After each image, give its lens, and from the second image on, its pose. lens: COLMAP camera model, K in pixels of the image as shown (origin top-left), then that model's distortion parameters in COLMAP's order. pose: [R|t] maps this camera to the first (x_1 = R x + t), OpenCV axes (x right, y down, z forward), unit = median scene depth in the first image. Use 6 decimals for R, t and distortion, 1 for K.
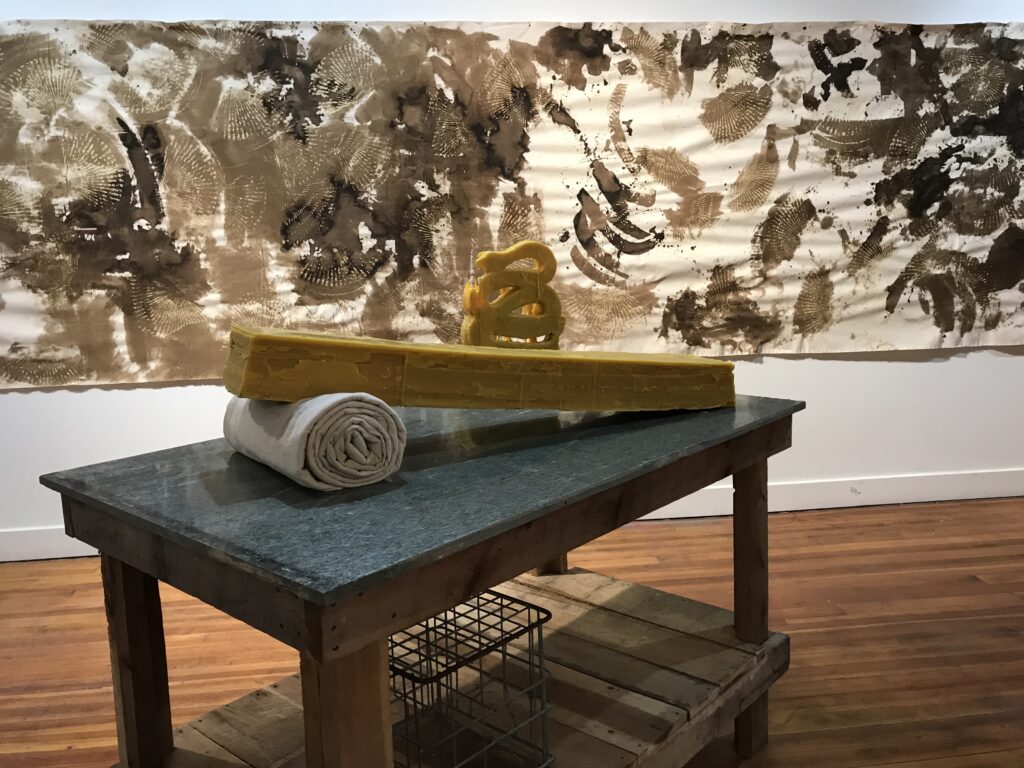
lens RADIAL K [[856.7, 0, 510.2], [0, 856.7, 380.8], [0, 0, 1]] dist [0.013461, 0.007991]
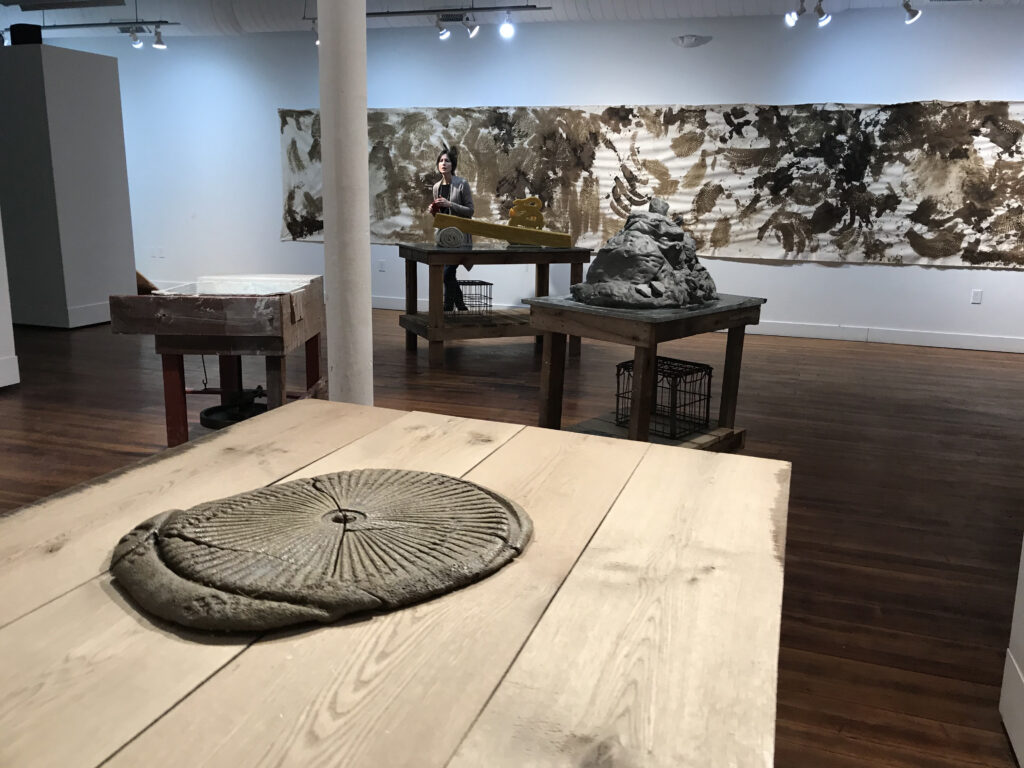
lens RADIAL K [[856.7, 0, 514.1], [0, 856.7, 384.0], [0, 0, 1]] dist [0.013461, 0.007991]
pose [[0.905941, 0.135640, -0.401090, 0.847324], [-0.107695, 0.989961, 0.091533, 0.152396], [0.409479, -0.039728, 0.911454, -1.267182]]
